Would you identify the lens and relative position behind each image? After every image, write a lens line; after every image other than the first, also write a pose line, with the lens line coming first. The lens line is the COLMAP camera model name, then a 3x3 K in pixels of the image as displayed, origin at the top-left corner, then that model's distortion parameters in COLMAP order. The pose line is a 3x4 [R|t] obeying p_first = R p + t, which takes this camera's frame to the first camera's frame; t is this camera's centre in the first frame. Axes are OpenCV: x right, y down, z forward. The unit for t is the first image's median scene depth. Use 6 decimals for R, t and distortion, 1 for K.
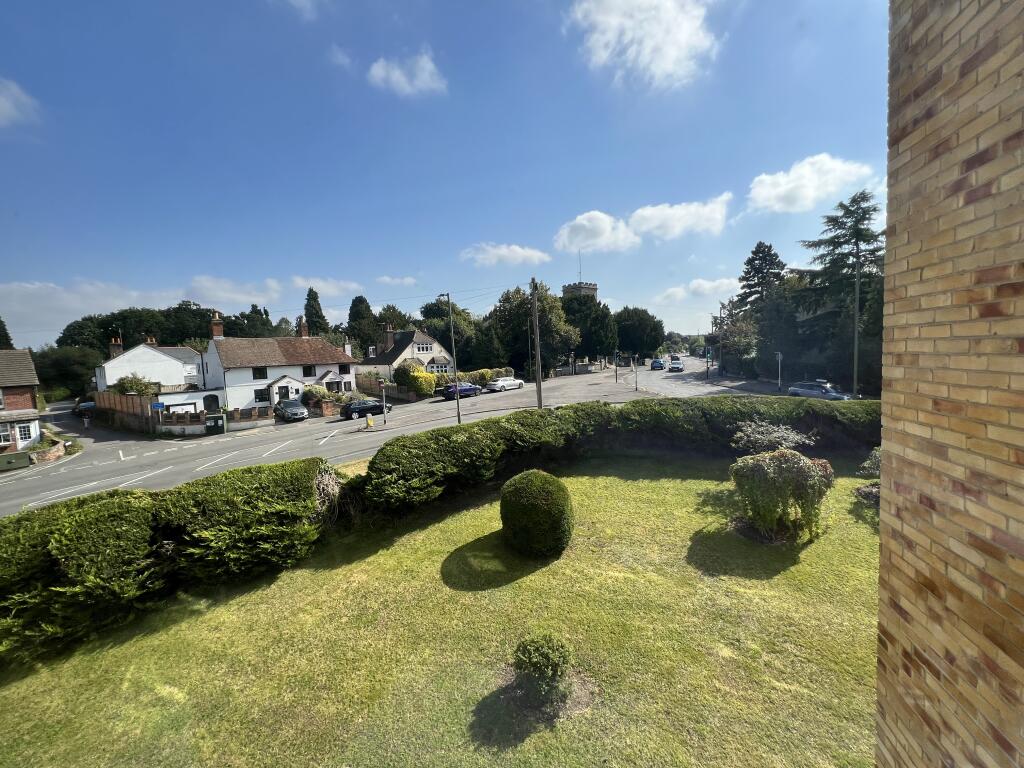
lens RADIAL K [[412.2, 0, 512.0], [0, 412.2, 384.0], [0, 0, 1]] dist [-0.002504, -0.000219]
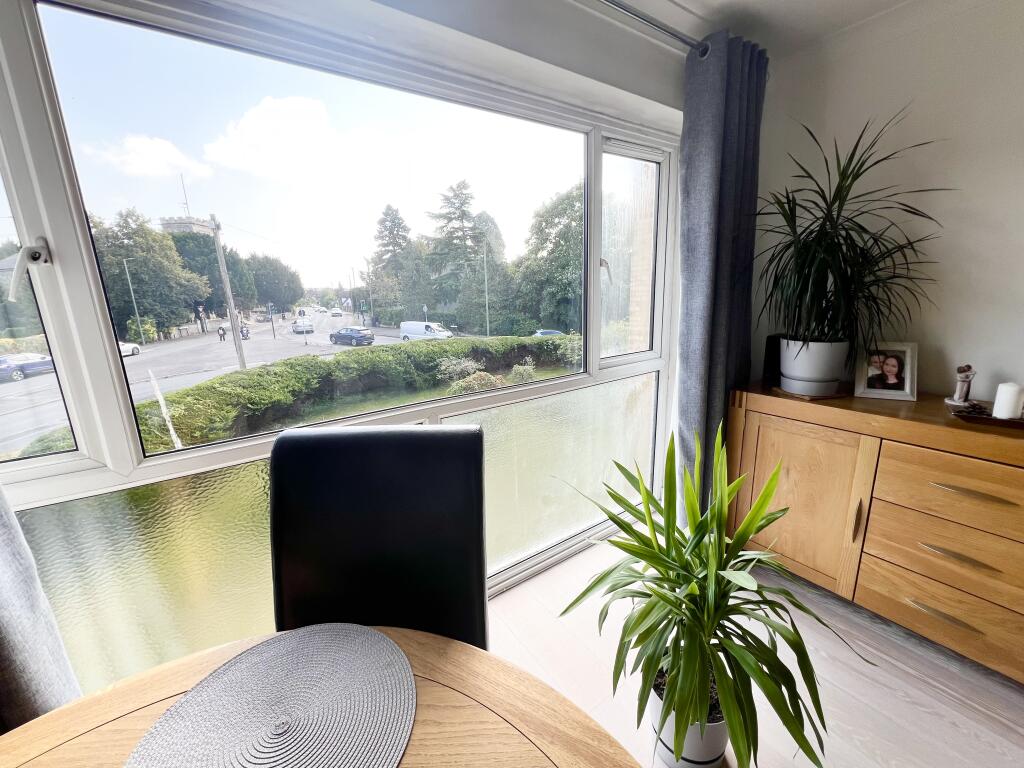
lens RADIAL K [[417.1, 0, 512.0], [0, 417.1, 384.0], [0, 0, 1]] dist [0.000446, -0.000019]
pose [[0.652814, -0.143386, 0.743824, -0.122354], [0.062678, 0.988780, 0.135597, 0.002885], [-0.754921, -0.041898, 0.654476, -0.015550]]
